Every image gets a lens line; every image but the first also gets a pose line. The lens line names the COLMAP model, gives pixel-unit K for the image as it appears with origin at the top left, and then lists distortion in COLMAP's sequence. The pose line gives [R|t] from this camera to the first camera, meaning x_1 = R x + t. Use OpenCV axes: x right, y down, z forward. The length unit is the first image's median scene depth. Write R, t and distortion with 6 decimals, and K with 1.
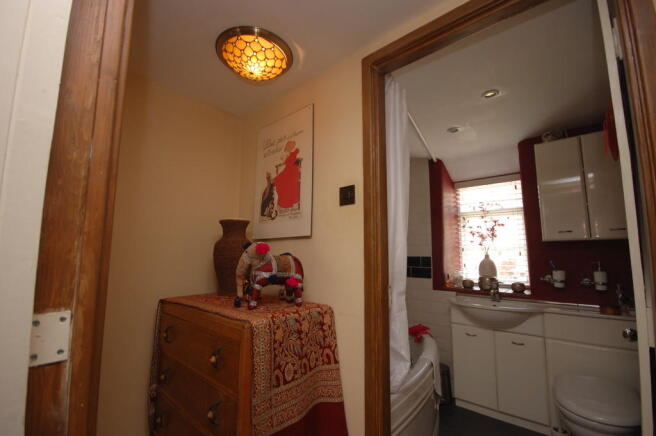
lens RADIAL K [[282.1, 0, 327.5], [0, 282.1, 223.4], [0, 0, 1]] dist [0.000678, -0.007997]
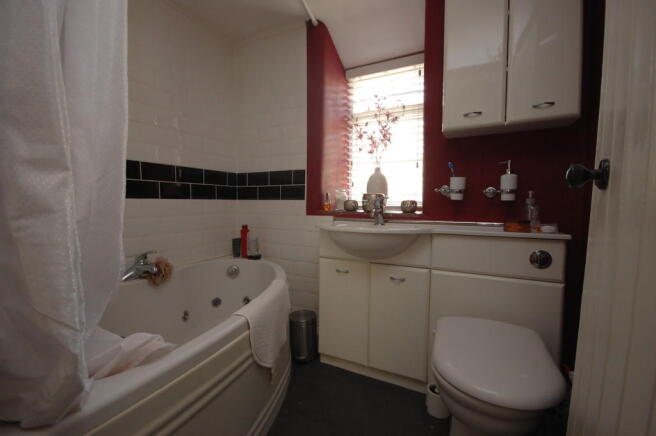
lens RADIAL K [[286.4, 0, 326.6], [0, 286.4, 221.4], [0, 0, 1]] dist [0.001003, -0.014184]
pose [[0.967845, -0.023523, 0.250445, 0.257882], [-0.024453, 0.982105, 0.186740, 0.121511], [-0.250356, -0.186859, 0.949950, 0.305349]]
